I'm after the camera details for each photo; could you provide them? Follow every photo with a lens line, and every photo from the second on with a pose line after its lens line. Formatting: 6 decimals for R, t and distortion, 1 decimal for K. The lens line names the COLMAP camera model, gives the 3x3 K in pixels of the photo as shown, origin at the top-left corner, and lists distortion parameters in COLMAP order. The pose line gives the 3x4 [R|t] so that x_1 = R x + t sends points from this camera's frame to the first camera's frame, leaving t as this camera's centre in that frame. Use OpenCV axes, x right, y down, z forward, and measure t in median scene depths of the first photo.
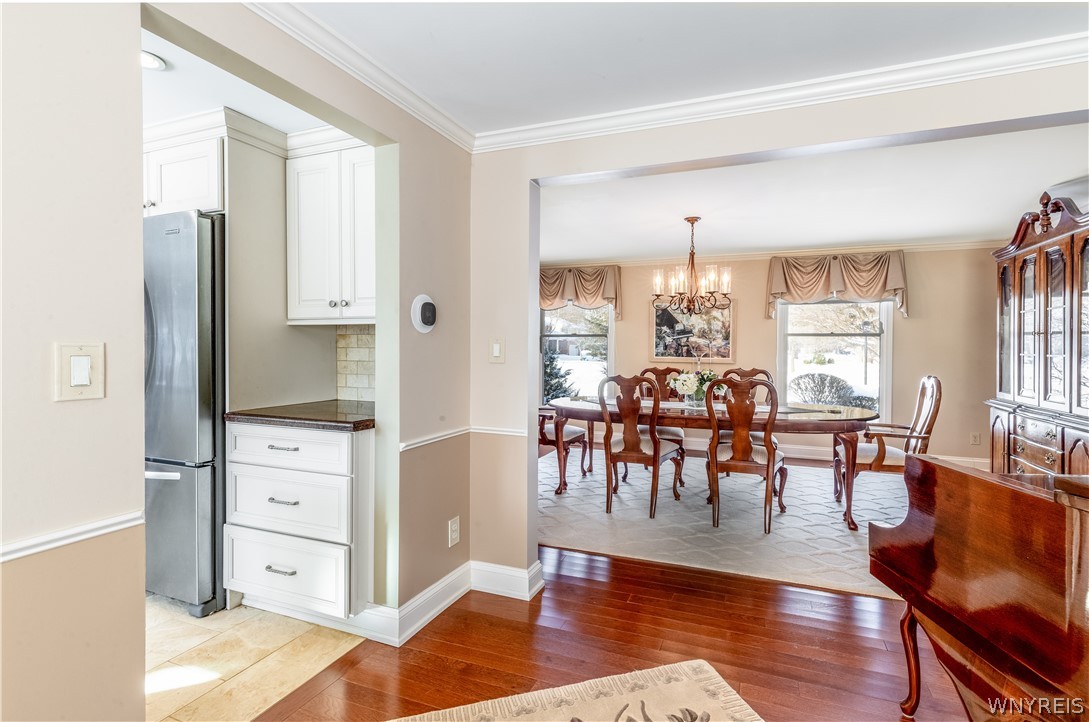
lens RADIAL K [[503.6, 0, 543.3], [0, 503.6, 354.5], [0, 0, 1]] dist [0.000195, 0.000011]
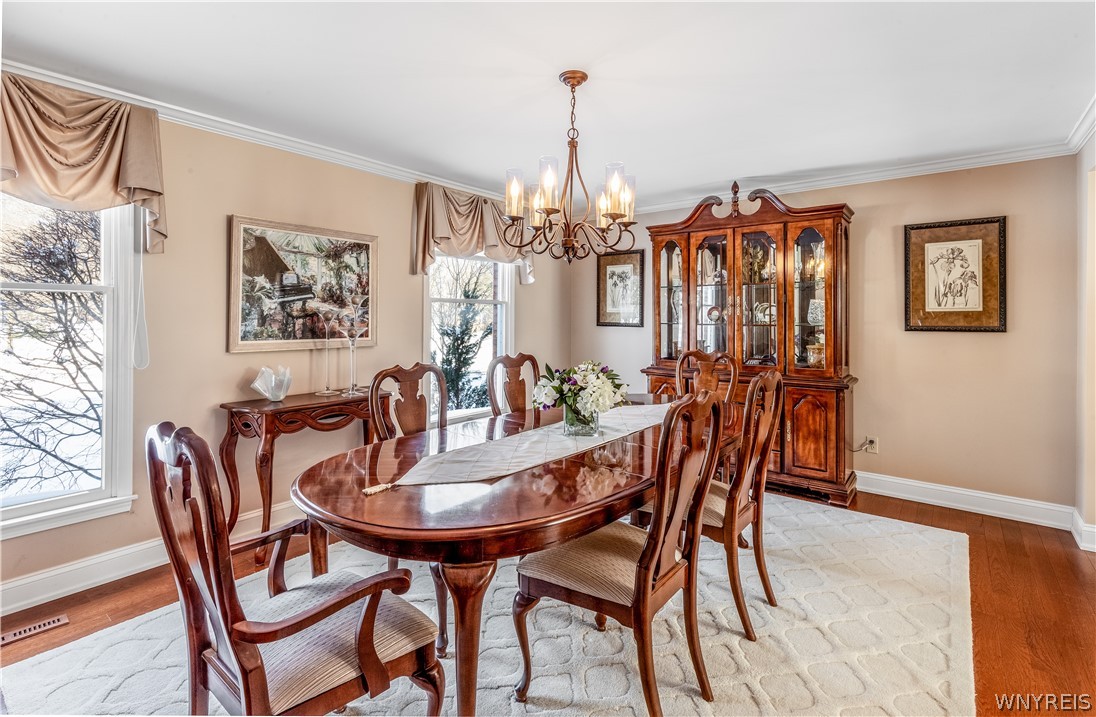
lens RADIAL K [[562.6, 0, 526.0], [0, 562.6, 312.8], [0, 0, 1]] dist [-0.002348, -0.000294]
pose [[0.279740, 0.002113, 0.960074, -0.196350], [0.011625, 0.999917, -0.005588, -0.015831], [-0.960005, 0.012724, 0.279692, 0.627328]]
